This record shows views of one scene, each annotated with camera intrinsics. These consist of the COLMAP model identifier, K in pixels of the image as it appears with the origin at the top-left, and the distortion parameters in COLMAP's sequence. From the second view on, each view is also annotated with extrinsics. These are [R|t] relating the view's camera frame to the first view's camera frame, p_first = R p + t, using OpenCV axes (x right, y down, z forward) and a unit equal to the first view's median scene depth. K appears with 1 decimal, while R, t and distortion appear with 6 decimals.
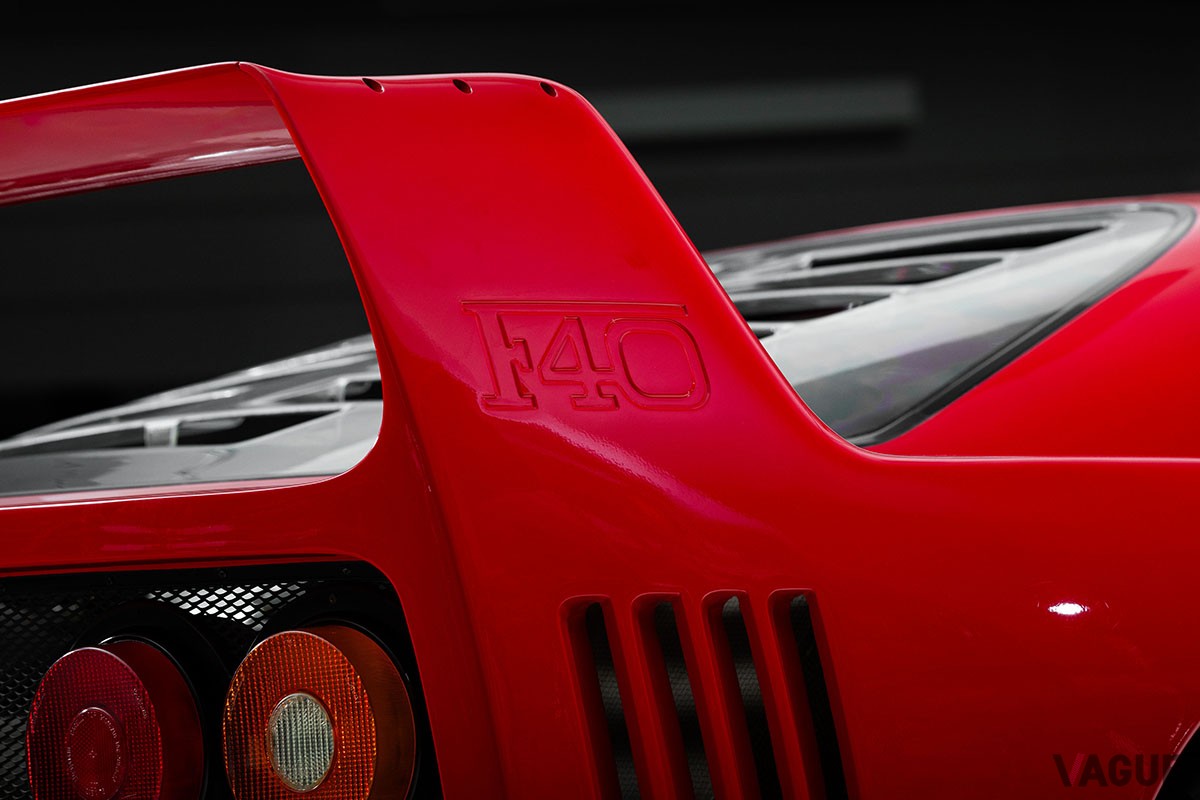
lens RADIAL K [[4606.5, 0, 600.0], [0, 4606.5, 400.0], [0, 0, 1]] dist [0.244464, 4.815409]
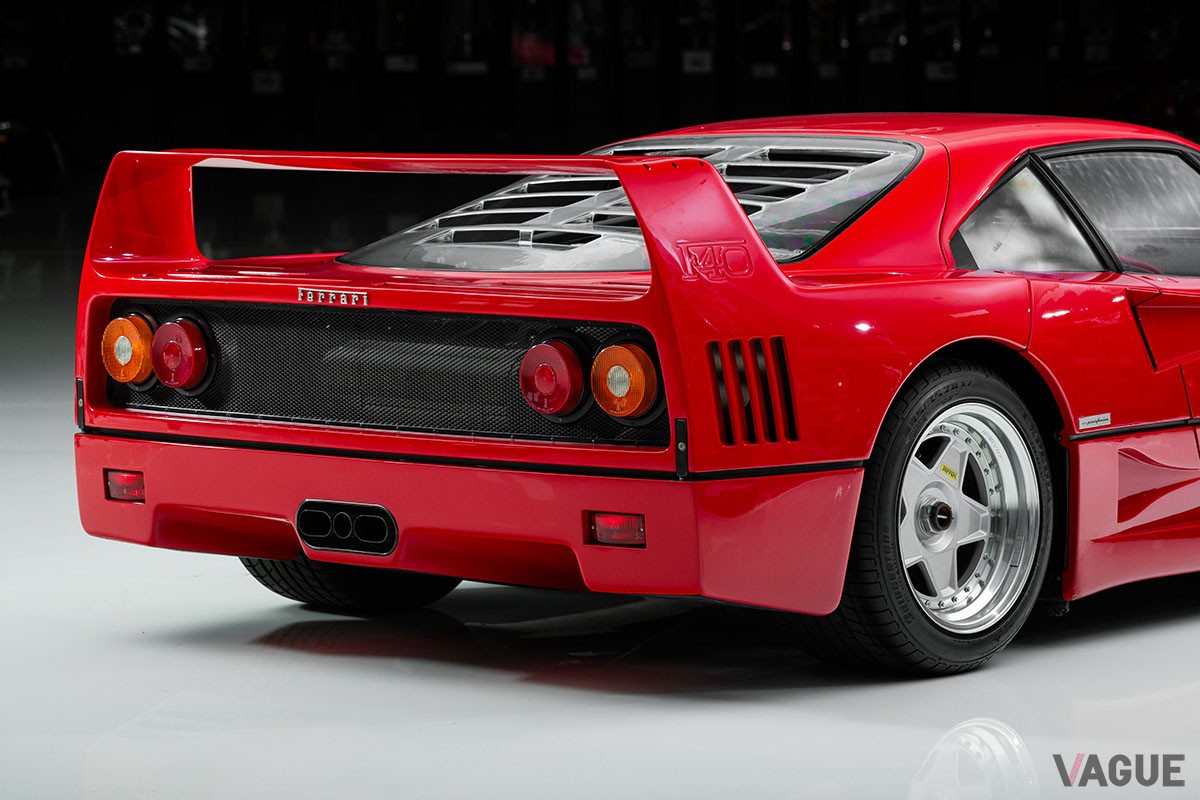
lens RADIAL K [[4606.5, 0, 600.0], [0, 4606.5, 400.0], [0, 0, 1]] dist [0.244464, 4.815409]
pose [[0.999512, 0.020919, 0.023194, -0.144739], [-0.023882, 0.990438, 0.135879, -0.326048], [-0.020130, -0.136366, 0.990454, -2.023732]]
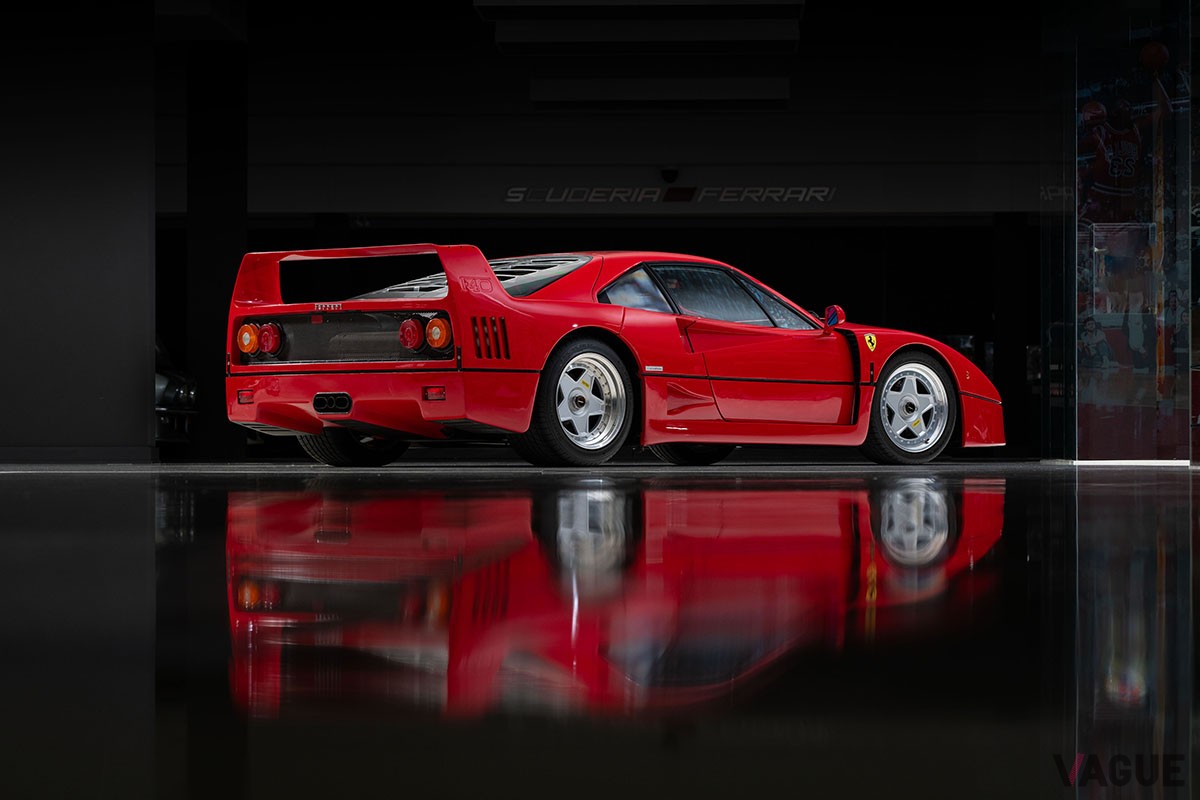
lens RADIAL K [[4526.5, 0, 553.7], [0, 4526.5, 419.3], [0, 0, 1]] dist [0.258636, 2.105006]
pose [[0.998145, 0.032103, -0.051729, 0.512232], [-0.029426, 0.998229, 0.051705, -0.174375], [0.053298, -0.050087, 0.997322, -6.358053]]
